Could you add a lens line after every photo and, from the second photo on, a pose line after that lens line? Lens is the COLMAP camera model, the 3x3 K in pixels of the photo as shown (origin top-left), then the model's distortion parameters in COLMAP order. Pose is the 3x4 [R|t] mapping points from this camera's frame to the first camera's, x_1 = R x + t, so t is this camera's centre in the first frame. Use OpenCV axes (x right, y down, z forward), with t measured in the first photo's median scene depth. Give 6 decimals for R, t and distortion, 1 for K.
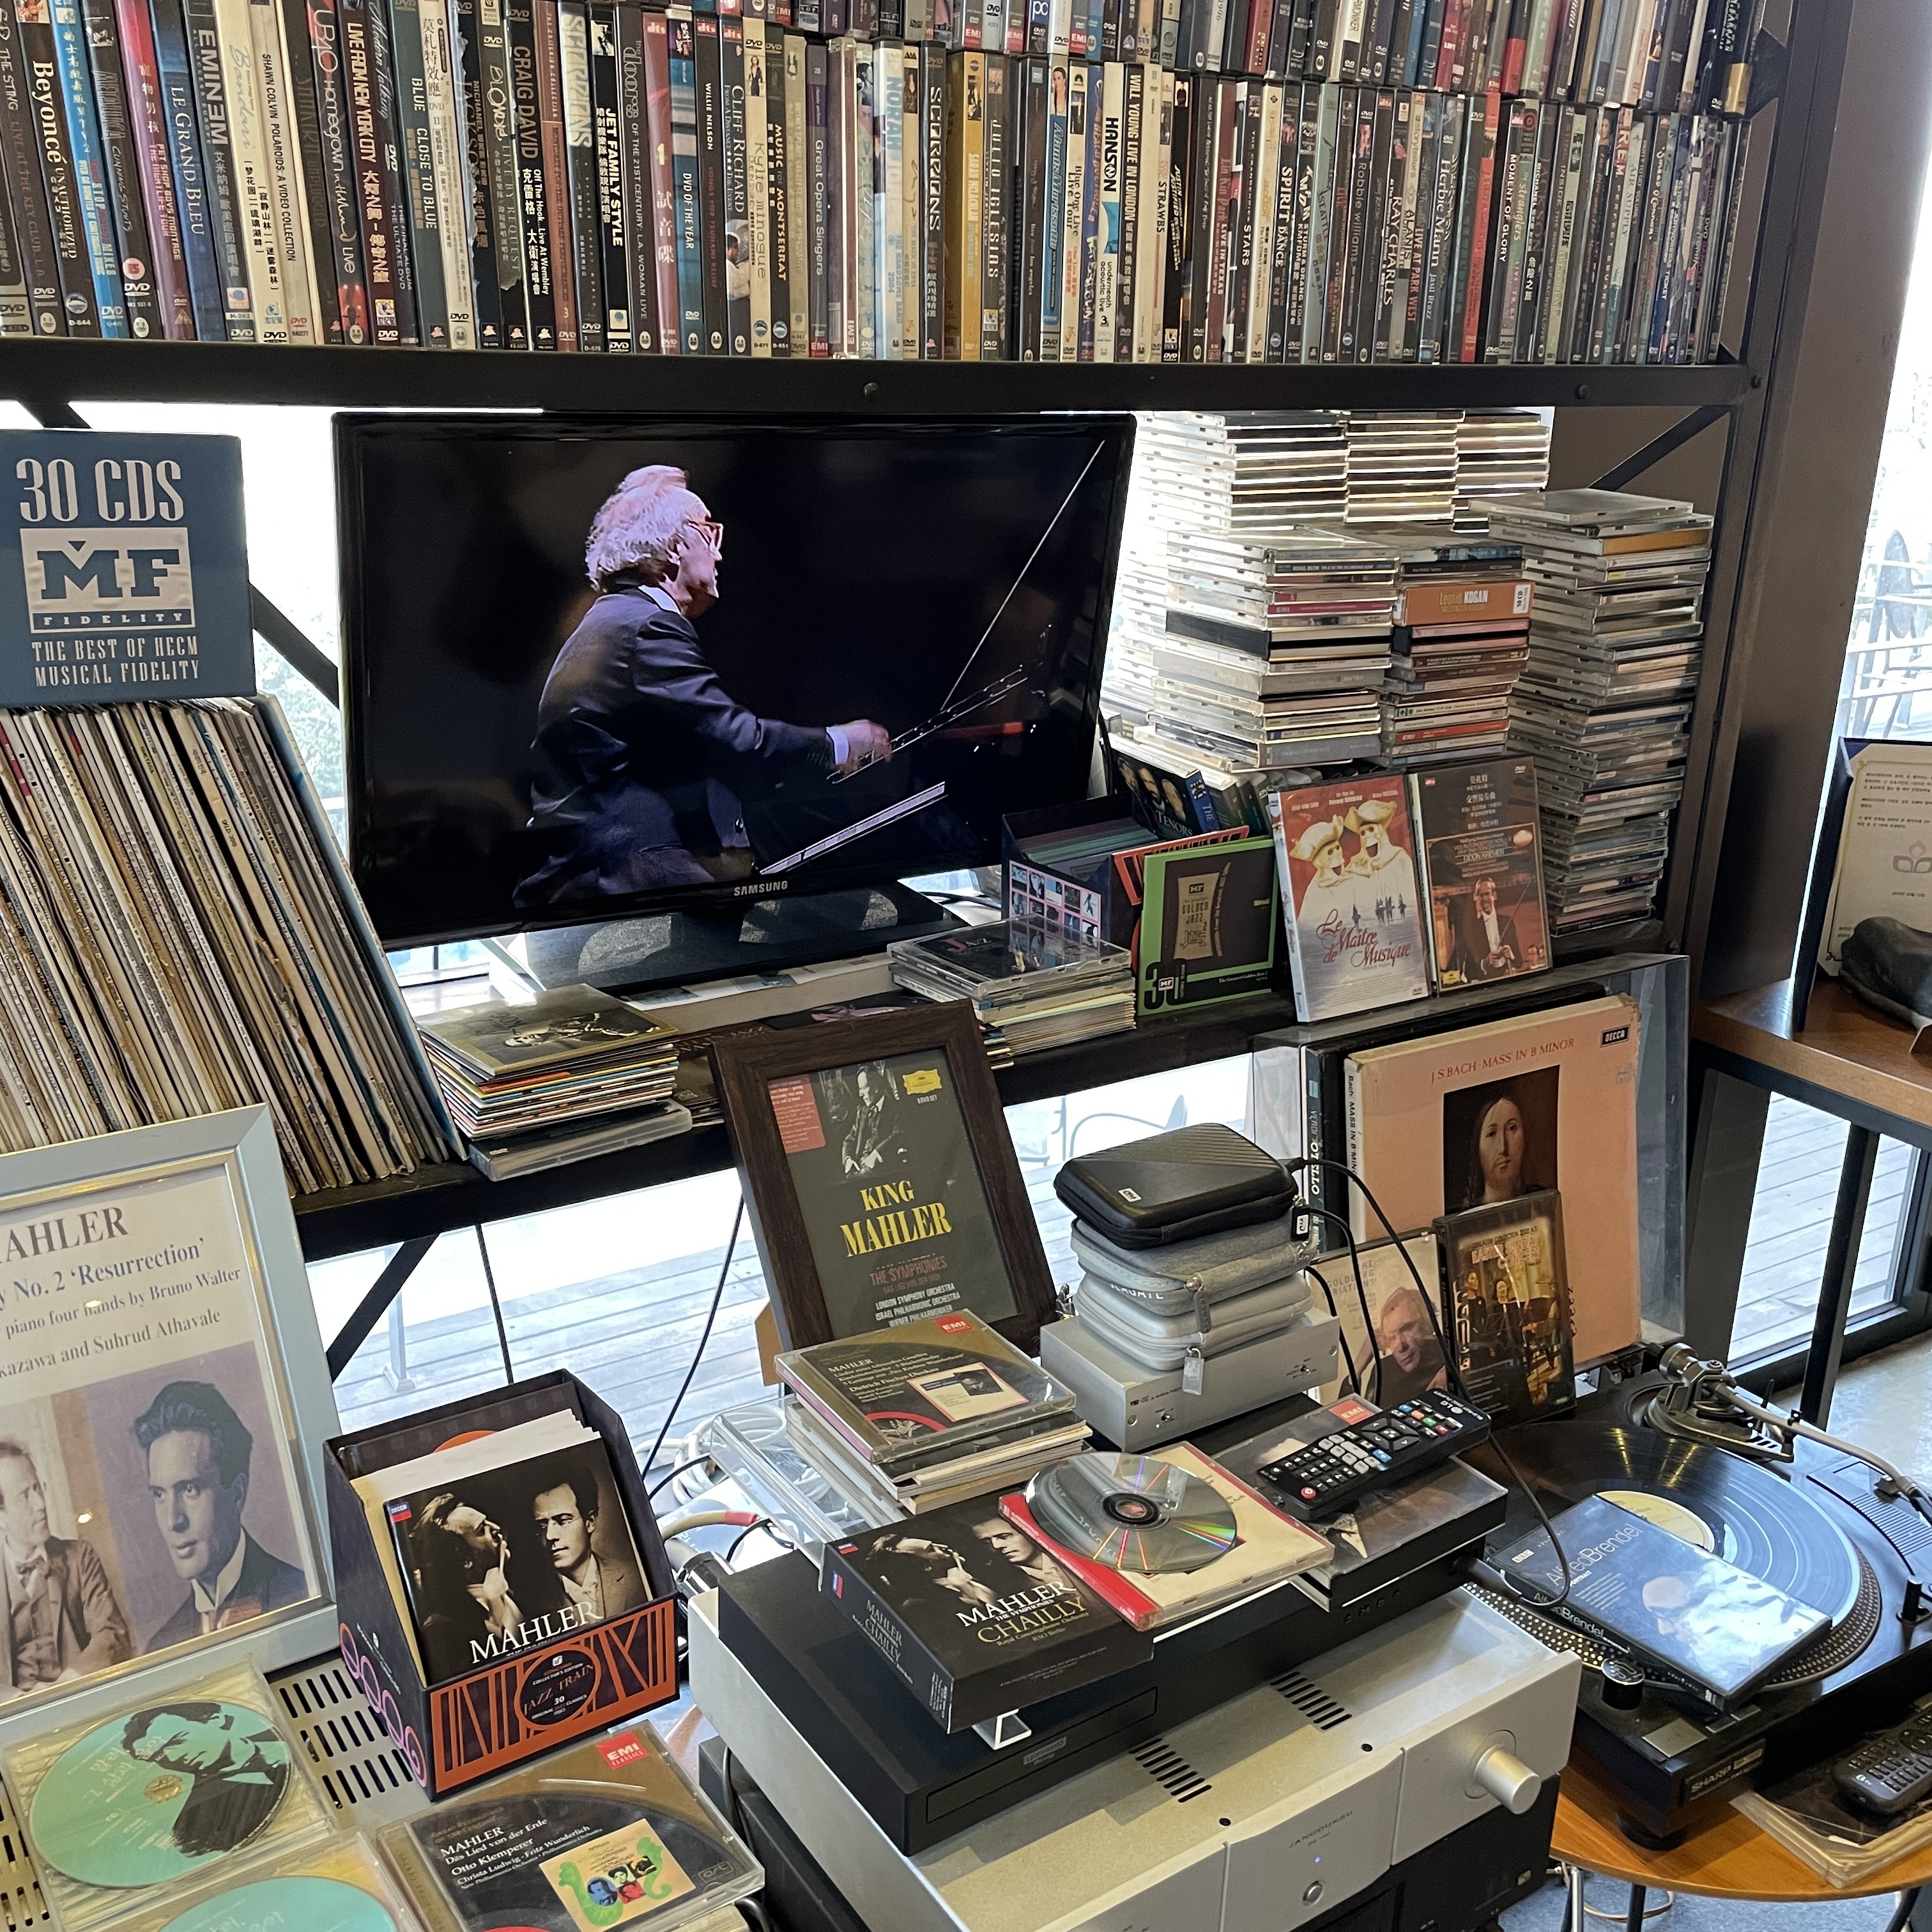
lens RADIAL K [[1947.0, 0, 947.6], [0, 1947.0, 972.4], [0, 0, 1]] dist [0.026589, 0.000000]
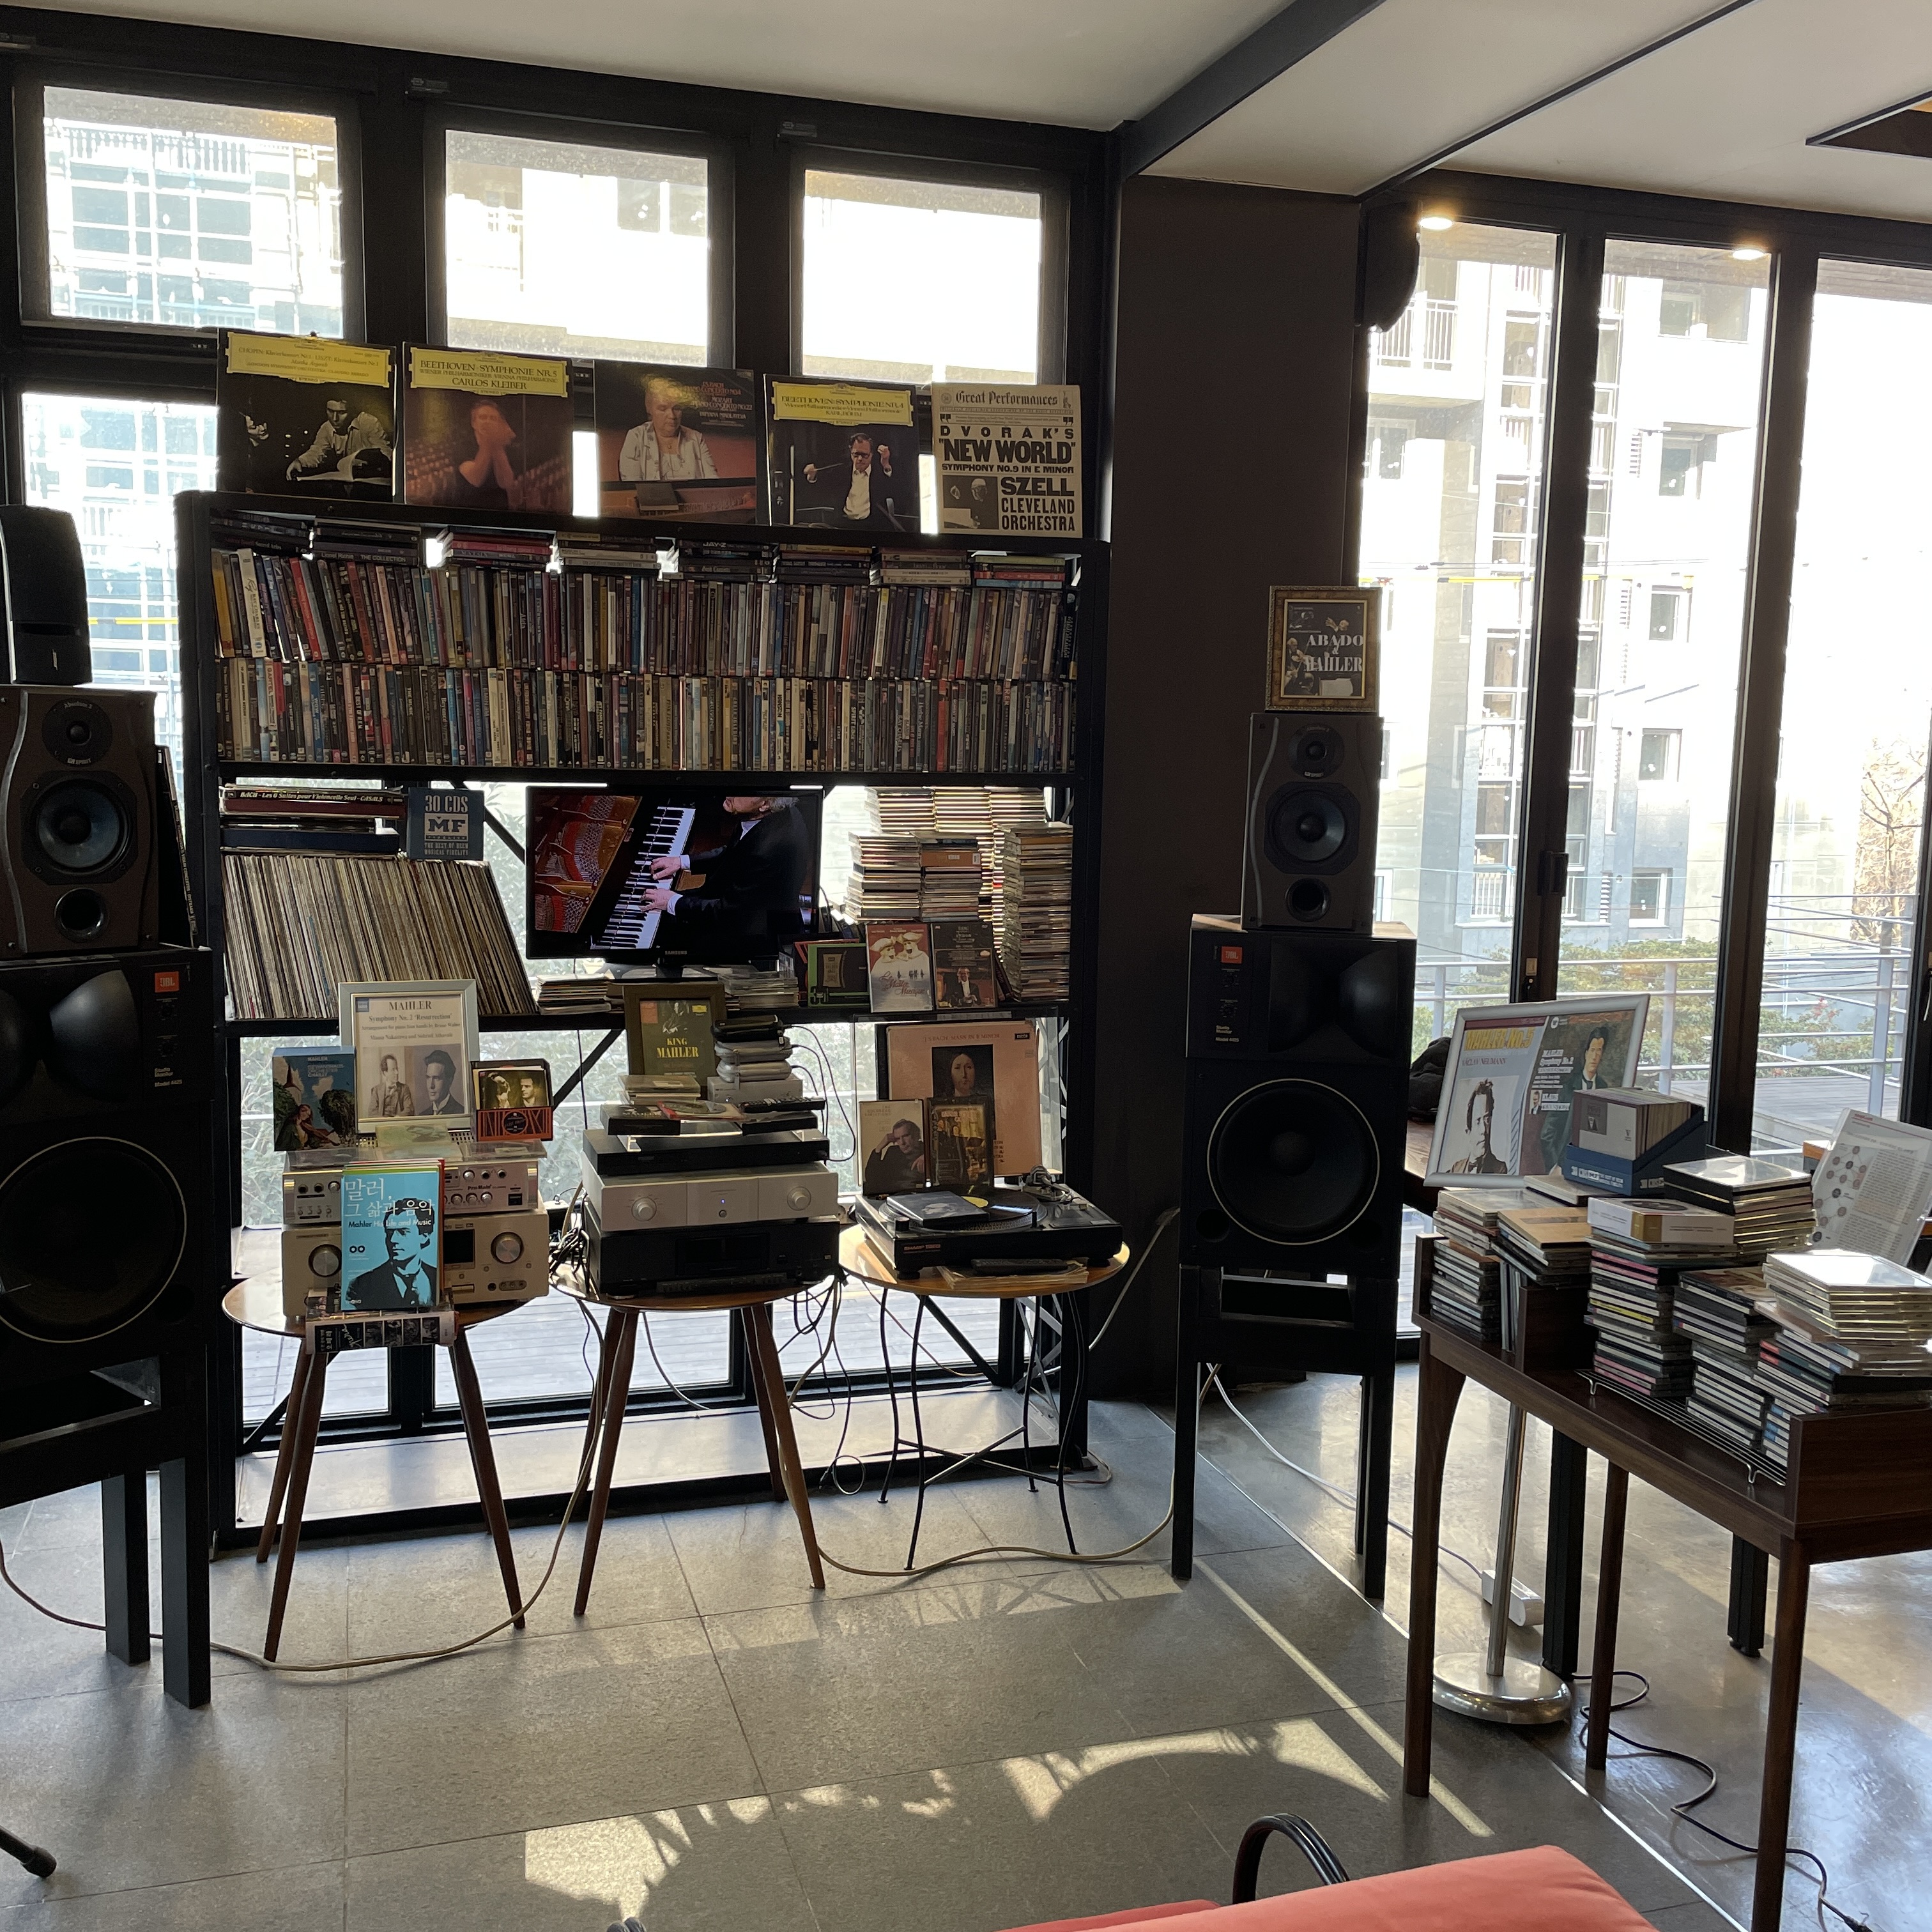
lens RADIAL K [[1947.0, 0, 975.6], [0, 1947.0, 967.6], [0, 0, 1]] dist [0.026589, 0.000000]
pose [[0.965398, 0.032508, -0.258745, 1.194674], [-0.080979, 0.980520, -0.178949, 0.508573], [0.247887, 0.193710, 0.949225, -1.754253]]
